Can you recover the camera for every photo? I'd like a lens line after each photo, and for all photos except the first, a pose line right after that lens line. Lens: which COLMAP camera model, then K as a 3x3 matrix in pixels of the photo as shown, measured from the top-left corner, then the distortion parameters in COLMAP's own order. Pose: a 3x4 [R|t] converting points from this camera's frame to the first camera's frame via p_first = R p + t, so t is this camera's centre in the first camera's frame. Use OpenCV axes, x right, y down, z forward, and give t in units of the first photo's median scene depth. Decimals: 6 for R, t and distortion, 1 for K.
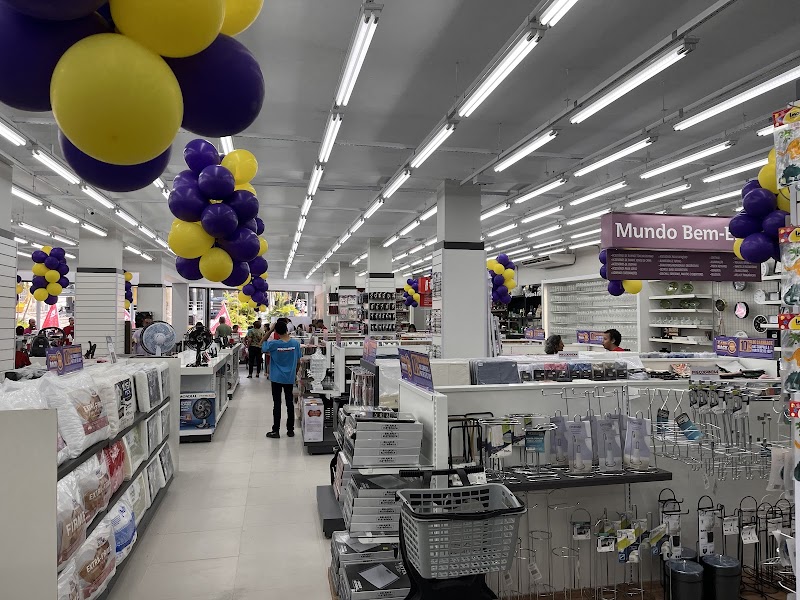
lens RADIAL K [[599.6, 0, 400.0], [0, 599.6, 300.0], [0, 0, 1]] dist [-0.003052, -0.076945]
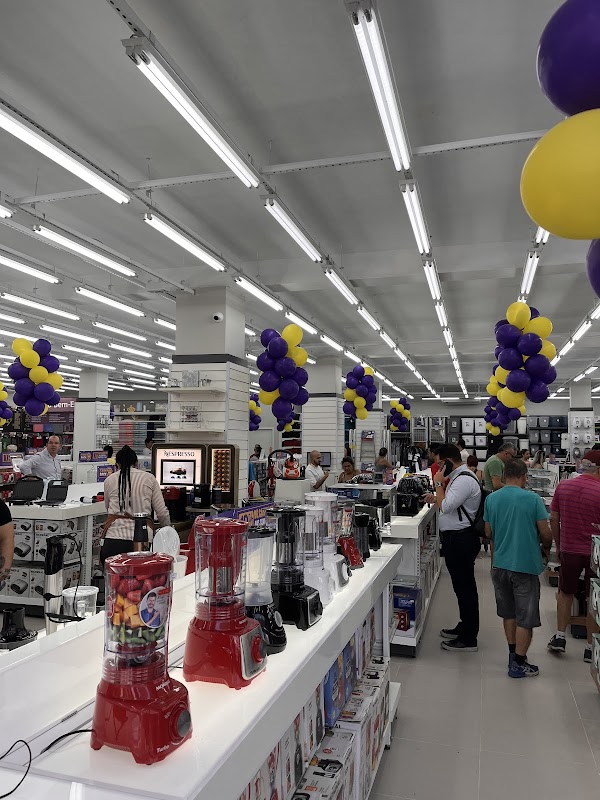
lens RADIAL K [[599.6, 0, 300.0], [0, 599.6, 400.0], [0, 0, 1]] dist [-0.003052, -0.076945]
pose [[0.874669, -0.031523, -0.483695, -0.028662], [0.011149, 0.998927, -0.044941, 0.007041], [0.484592, 0.033916, 0.874082, 0.153324]]
